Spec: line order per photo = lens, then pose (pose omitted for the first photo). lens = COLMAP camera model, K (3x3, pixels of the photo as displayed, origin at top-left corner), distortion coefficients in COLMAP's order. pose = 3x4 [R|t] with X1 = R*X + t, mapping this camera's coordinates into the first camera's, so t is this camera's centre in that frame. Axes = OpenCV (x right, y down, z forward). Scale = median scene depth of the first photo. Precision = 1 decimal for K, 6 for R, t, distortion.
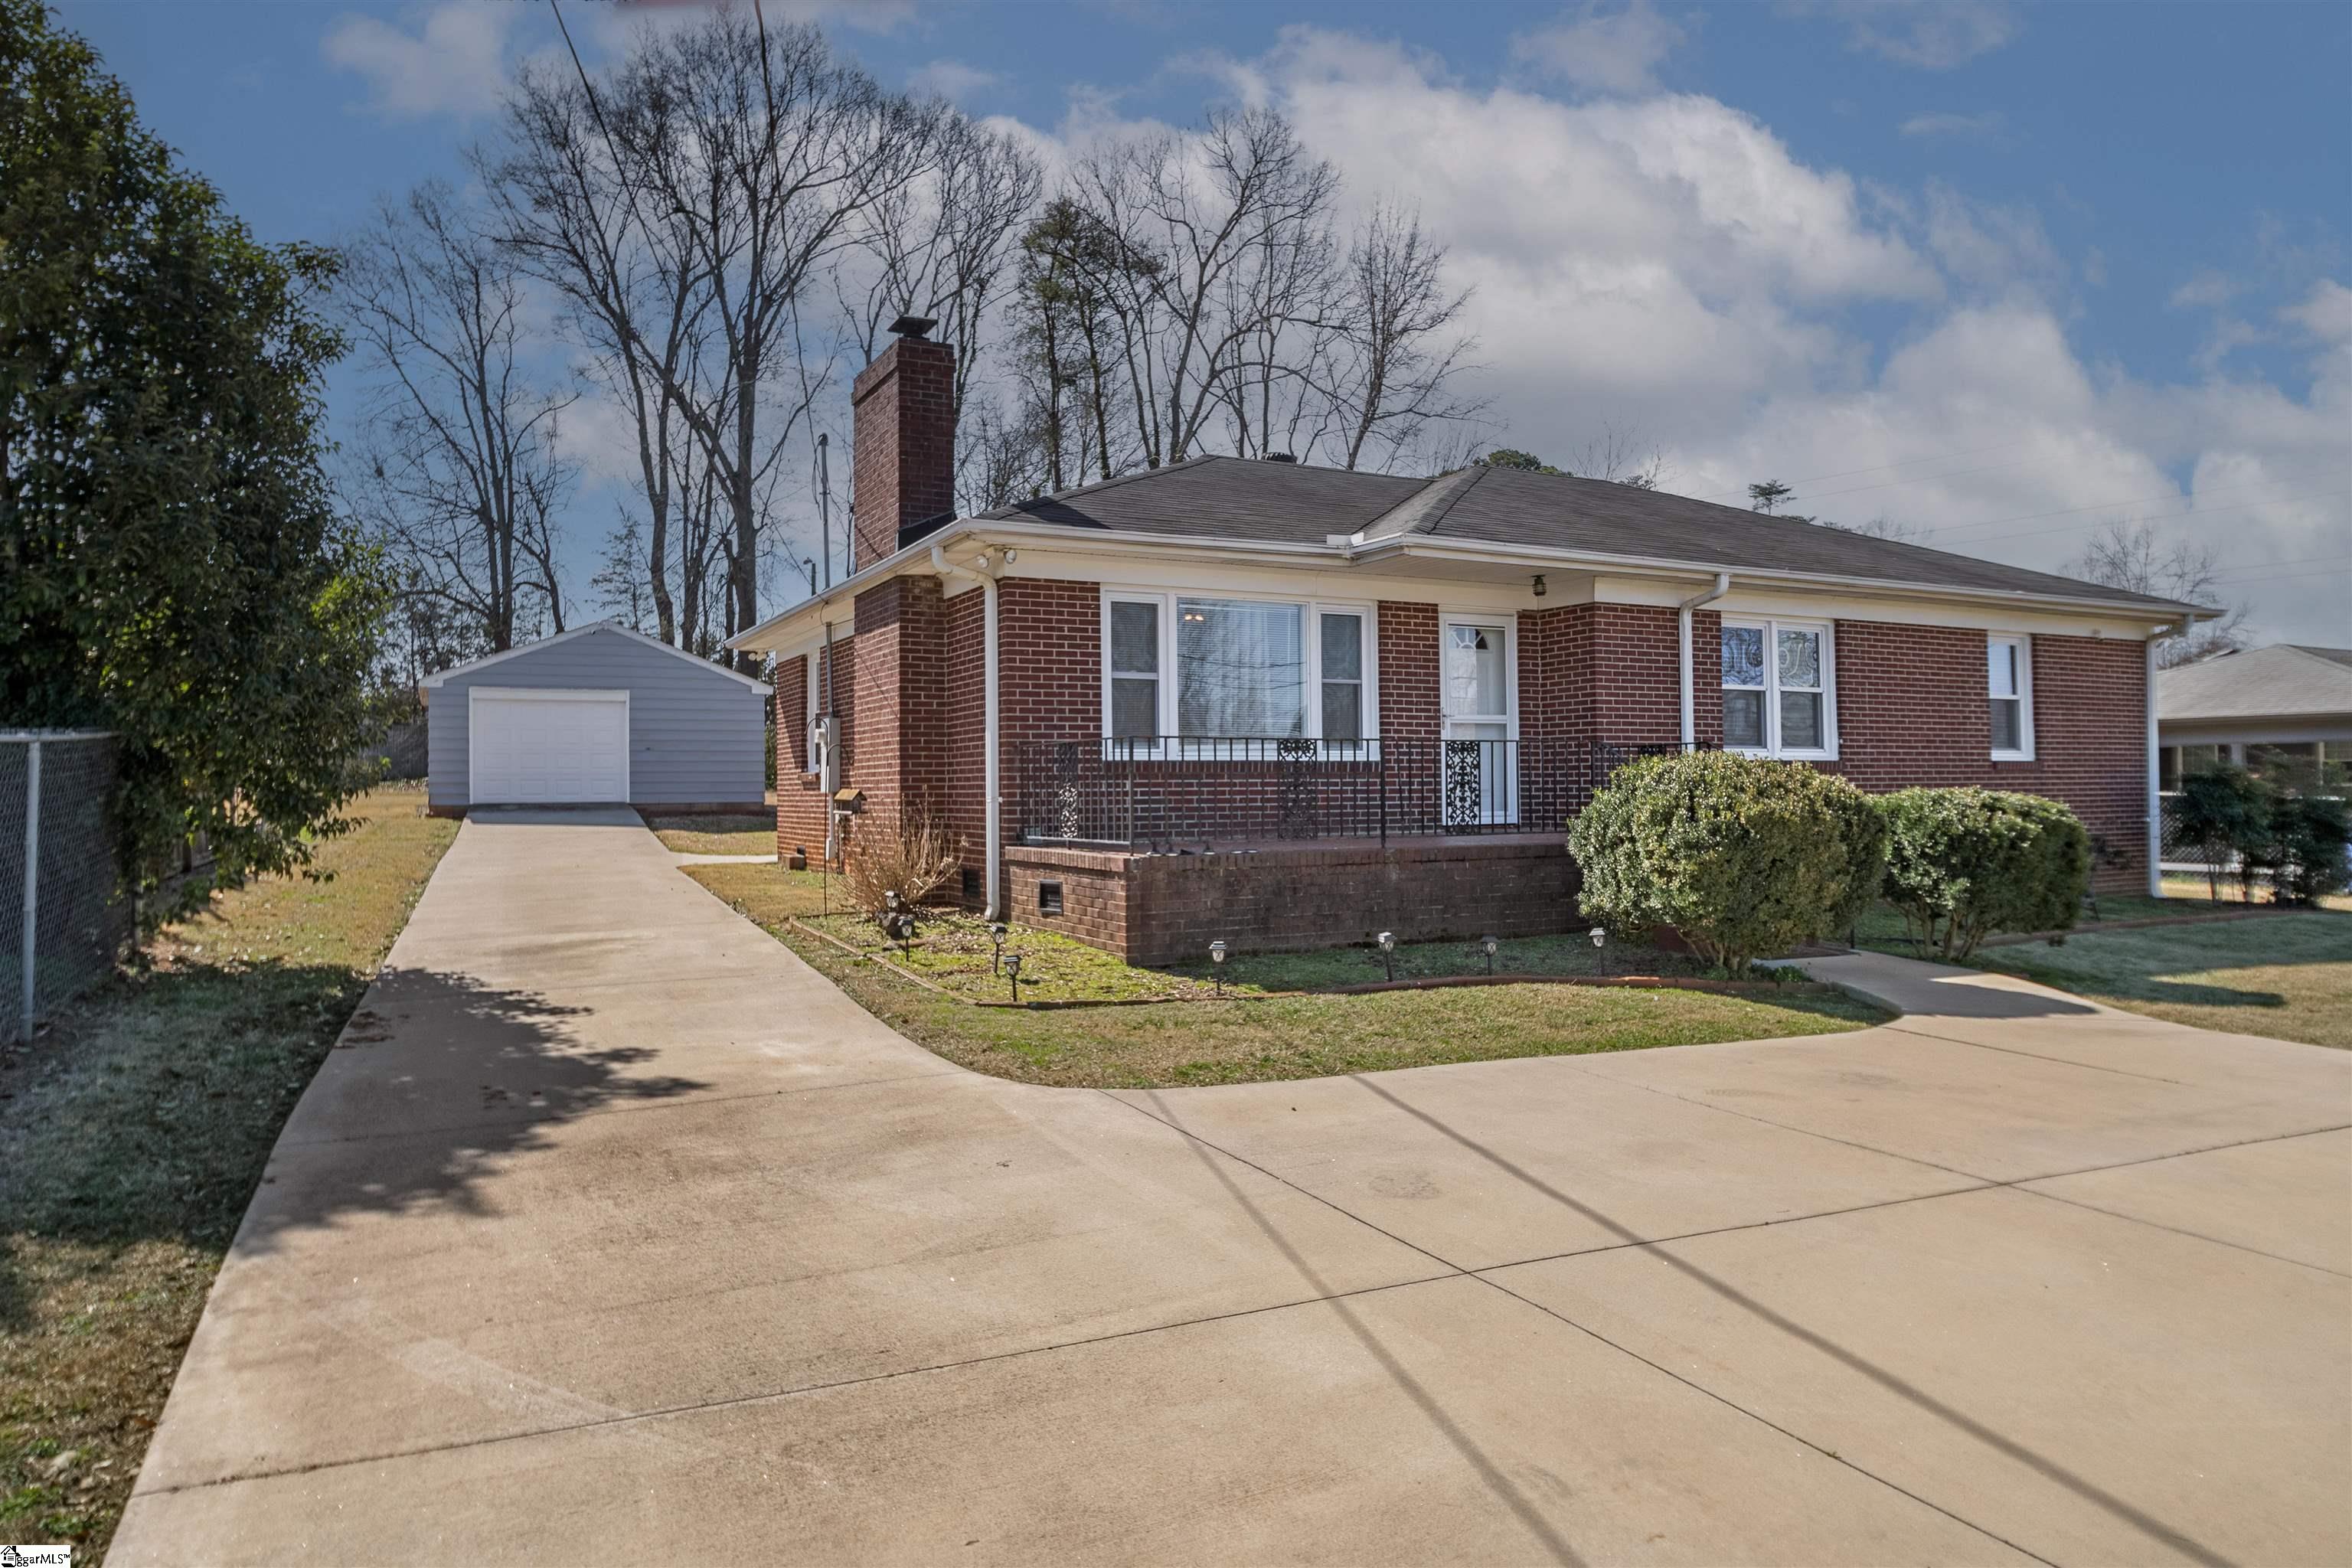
lens RADIAL K [[1437.7, 0, 1158.5], [0, 1437.7, 746.4], [0, 0, 1]] dist [-0.004231, 0.001051]
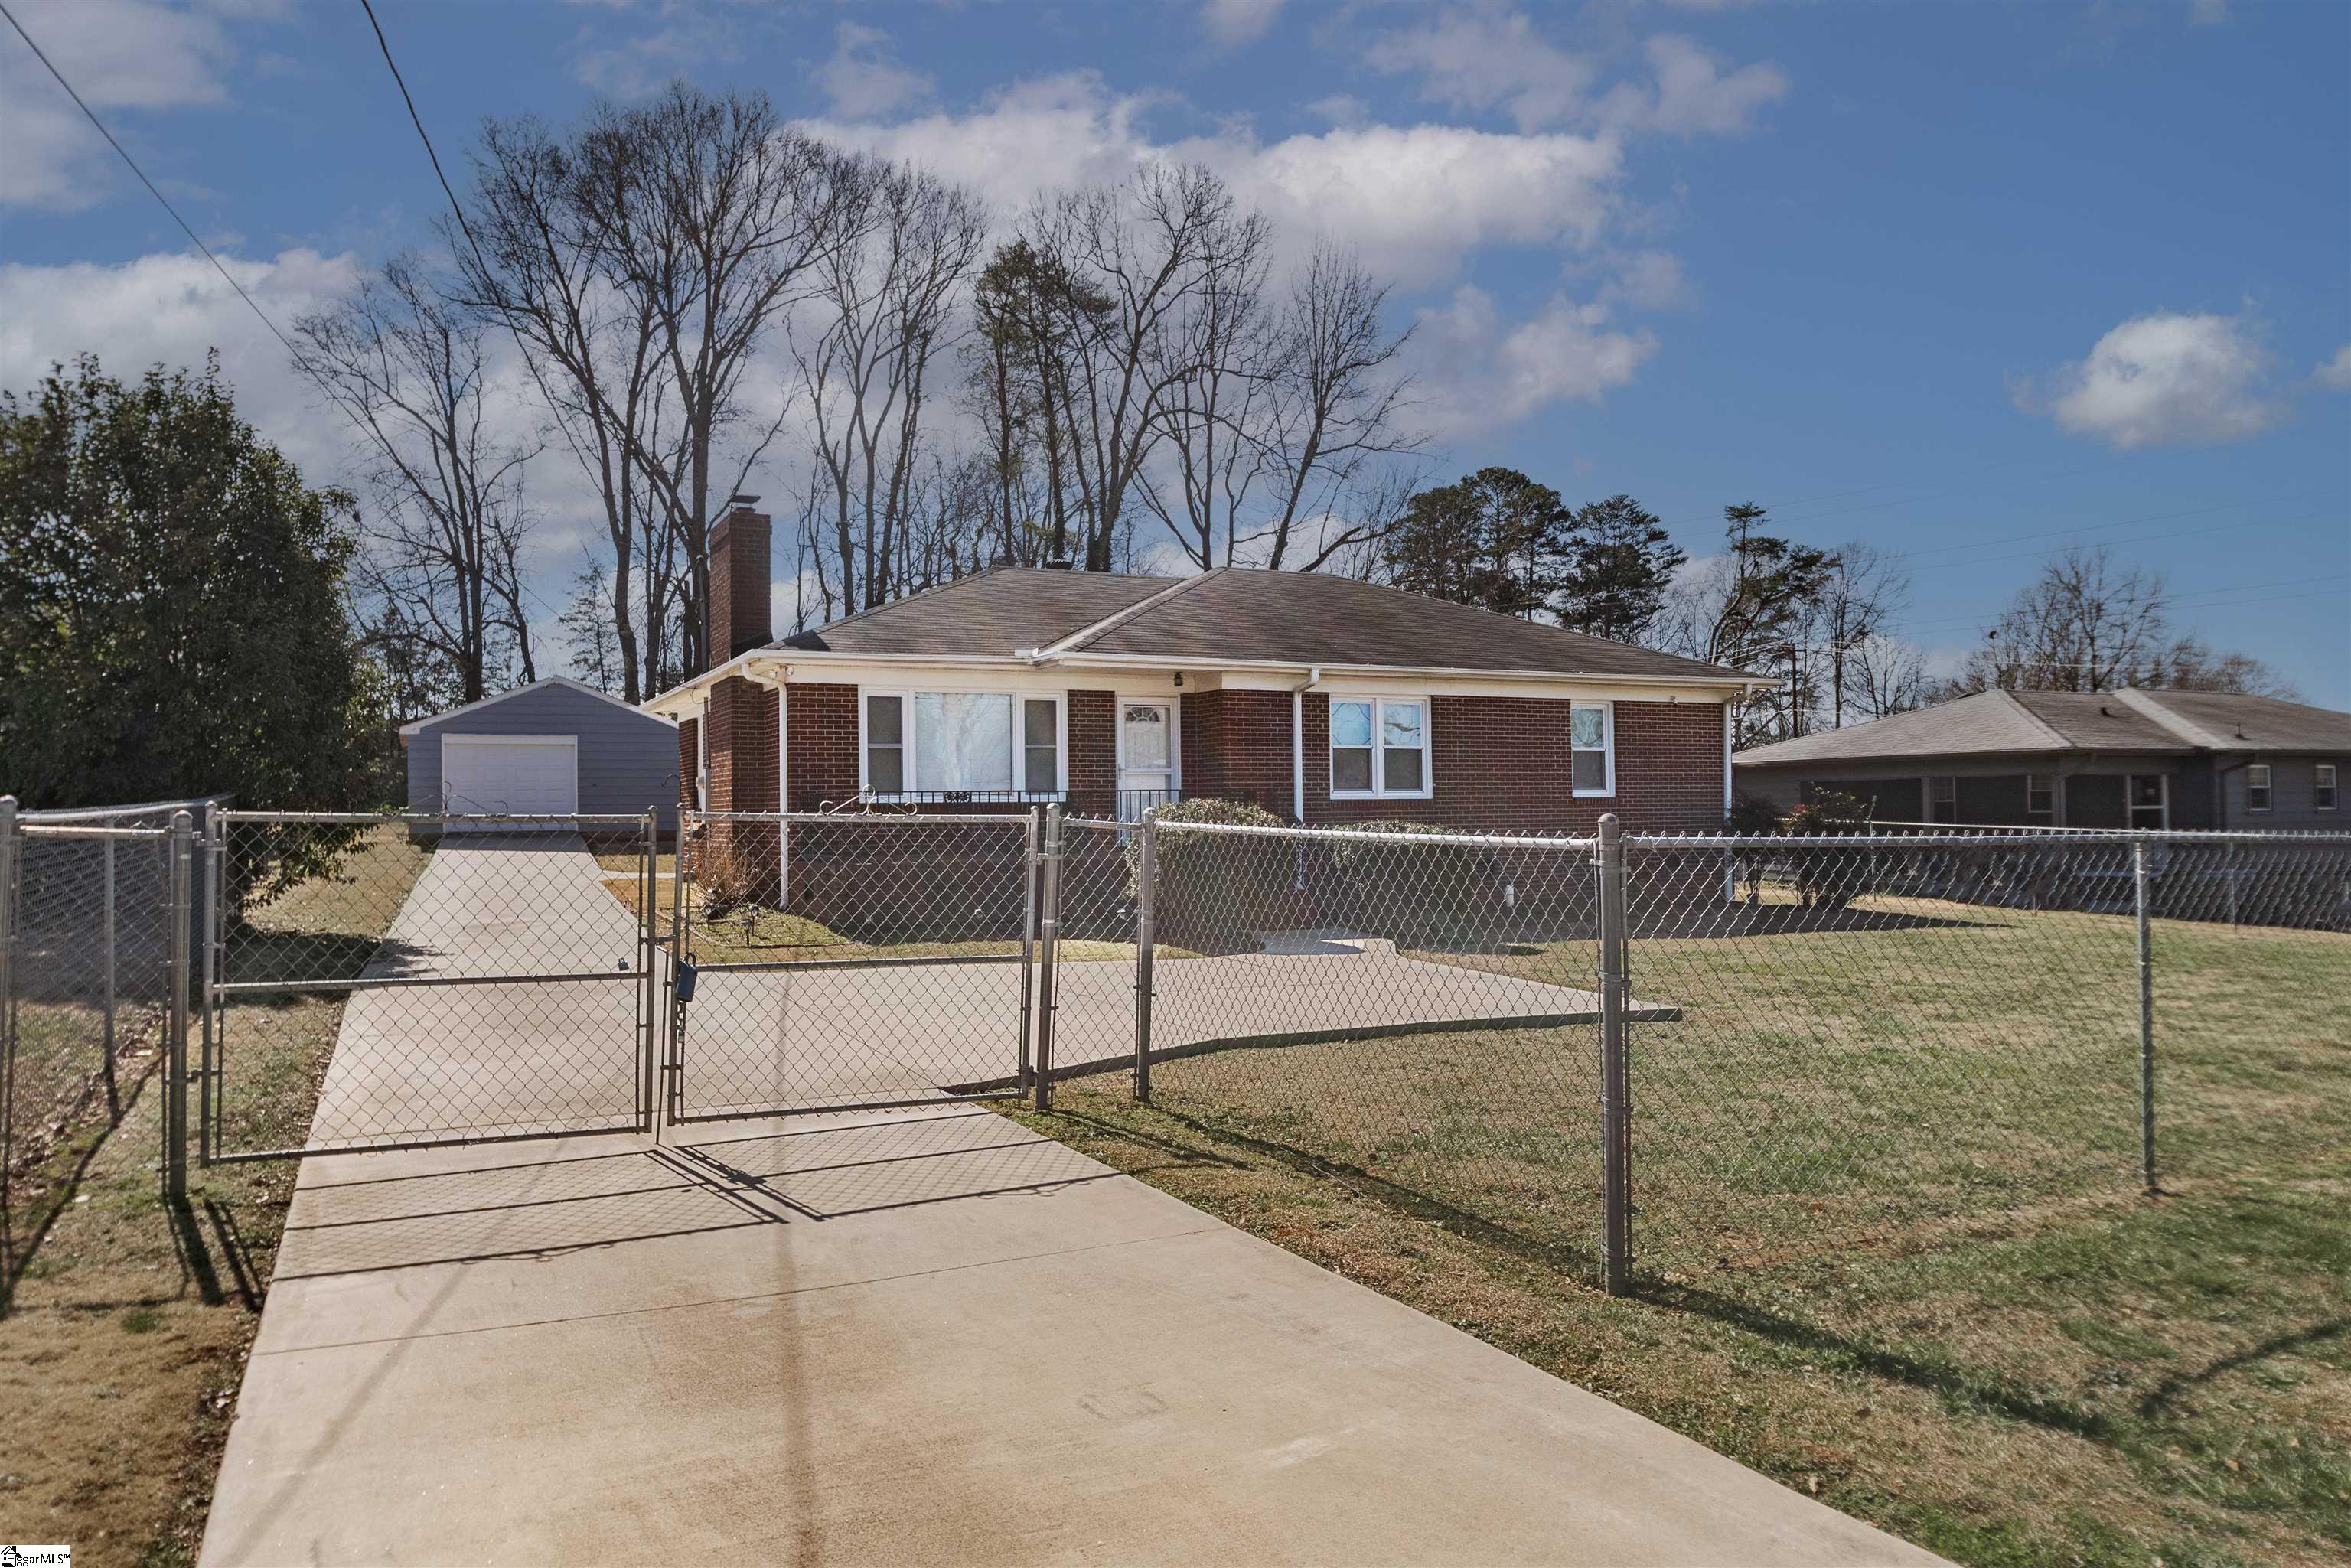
lens RADIAL K [[1582.2, 0, 1175.5], [0, 1582.2, 784.0], [0, 0, 1]] dist [-0.005213, -0.001717]
pose [[0.999892, -0.003362, -0.014316, 0.082306], [0.003517, 0.999935, 0.010829, -0.007086], [0.014279, -0.010879, 0.999839, -0.169109]]
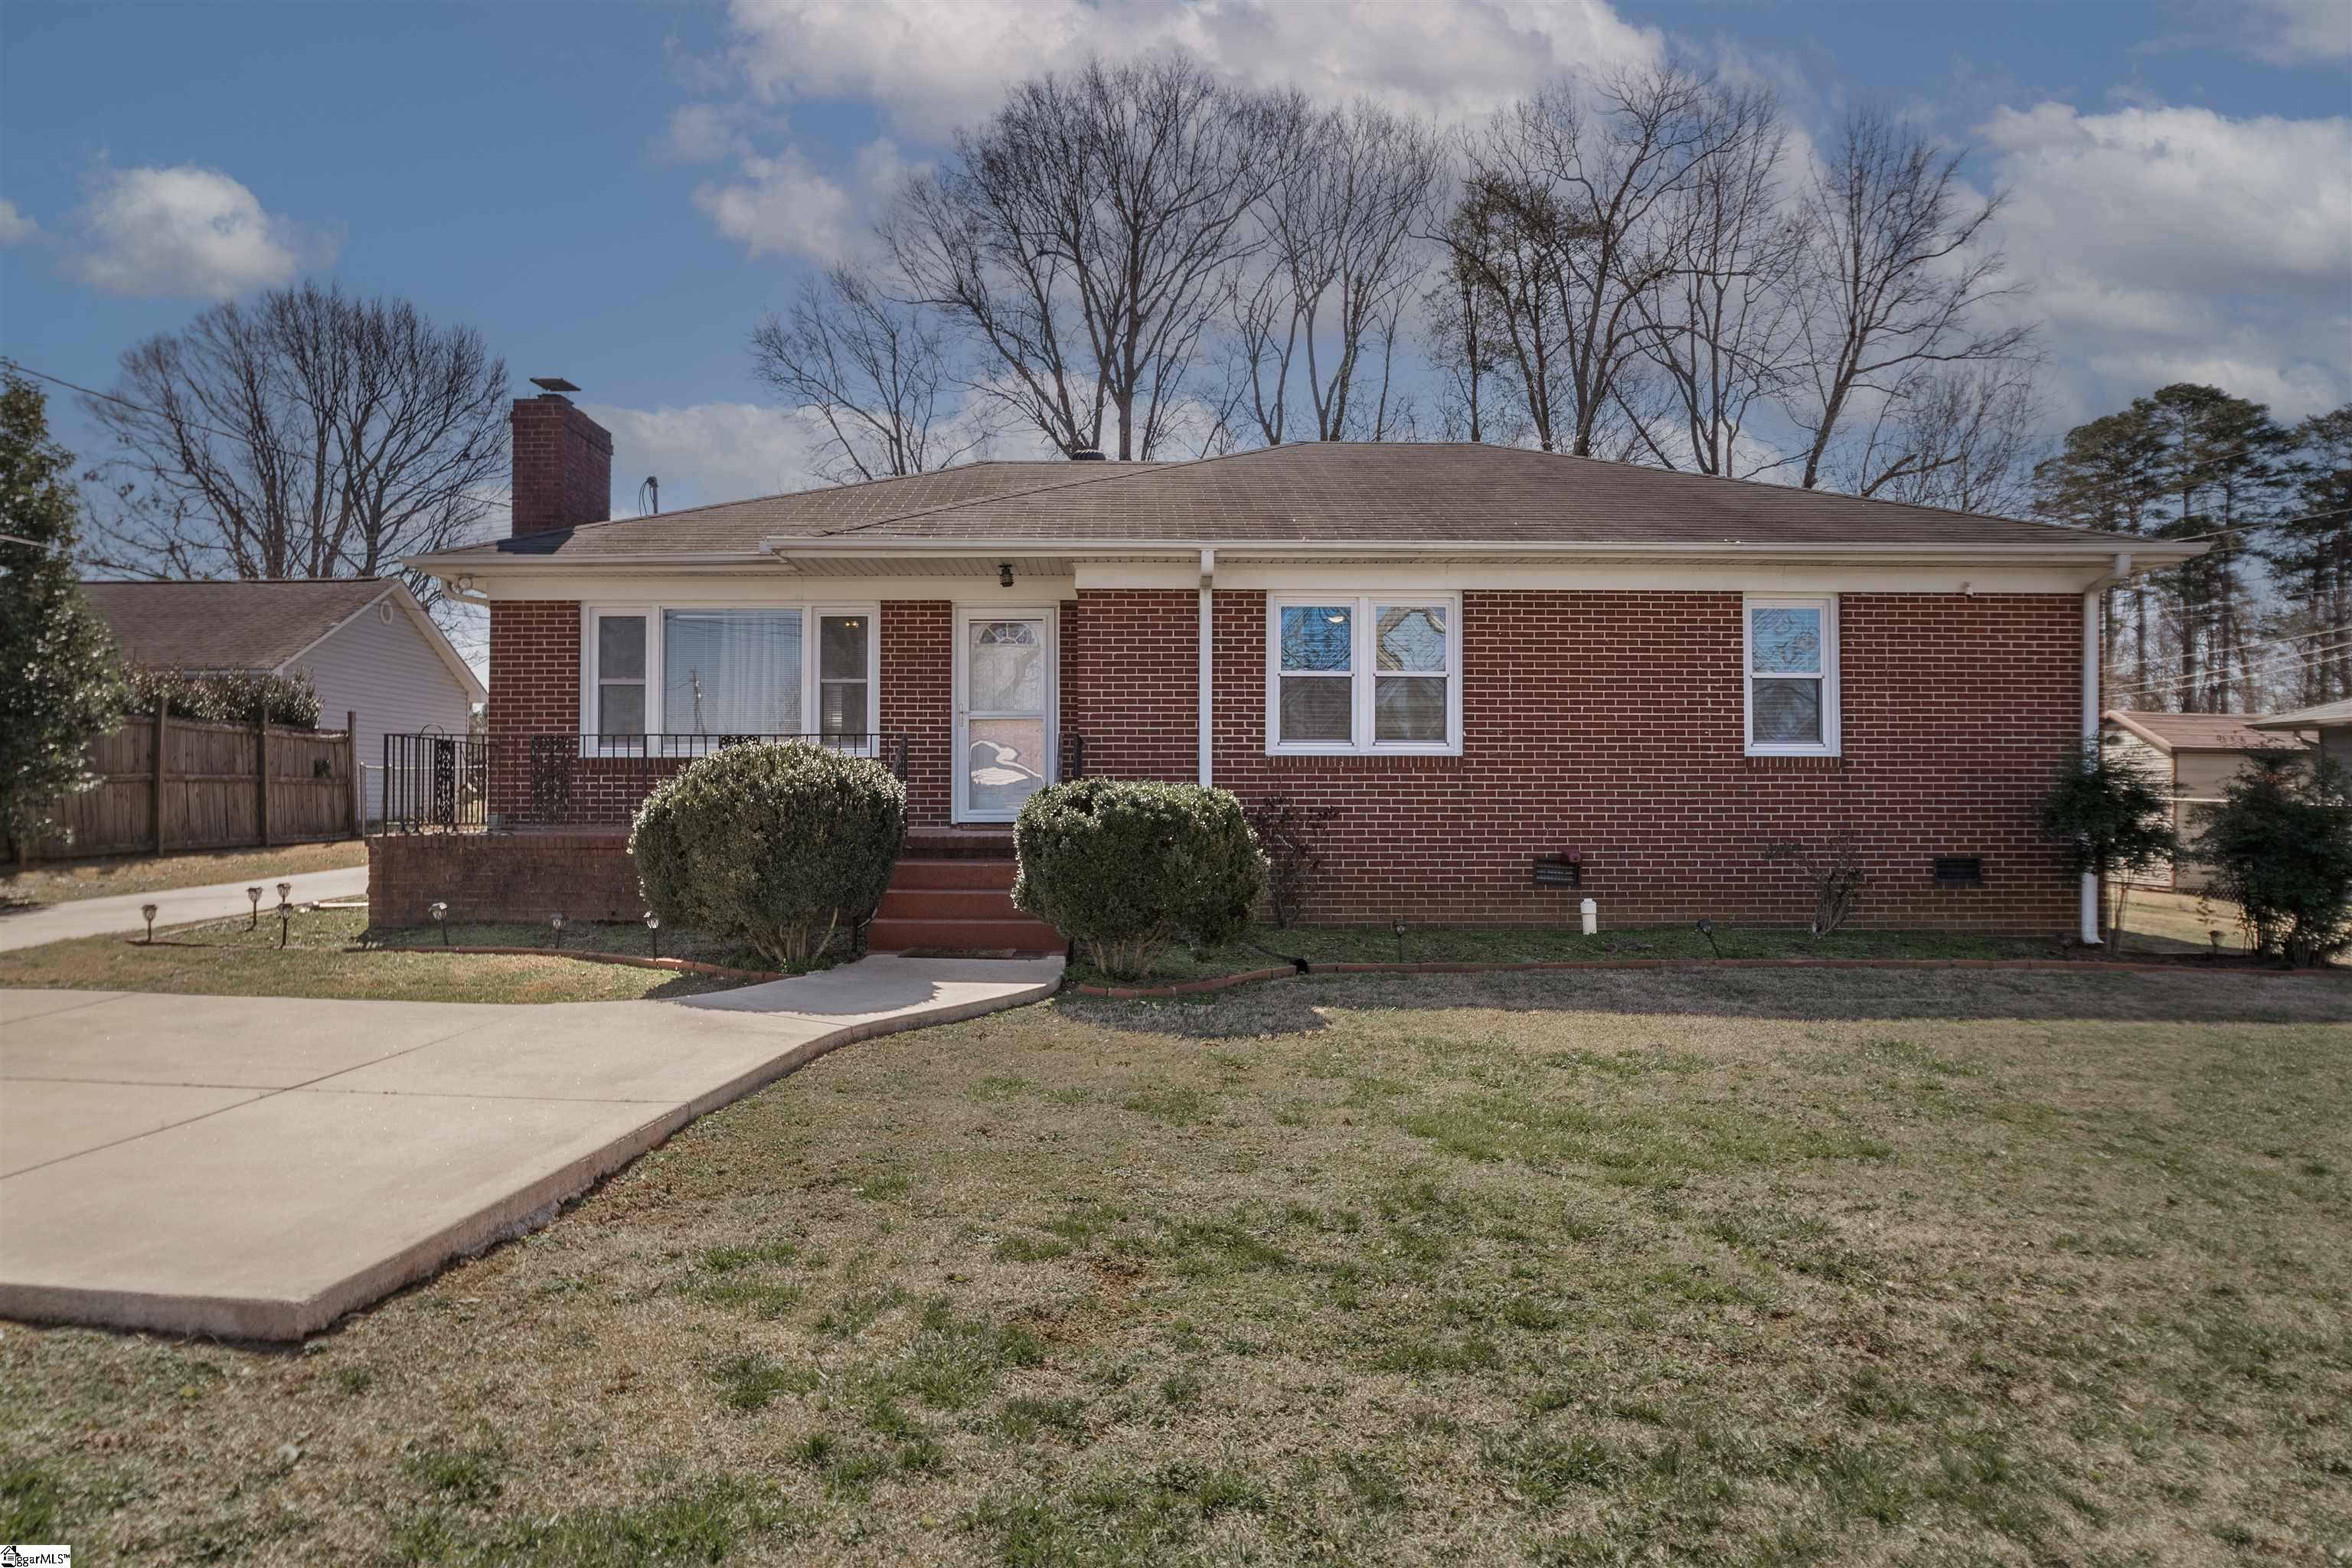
lens RADIAL K [[1511.2, 0, 1176.0], [0, 1511.2, 784.0], [0, 0, 1]] dist [-0.042974, 0.003335]
pose [[0.893558, -0.000143, -0.448948, 0.238902], [0.005737, 0.999922, 0.011101, 0.005197], [0.448911, -0.012495, 0.893489, 0.039926]]
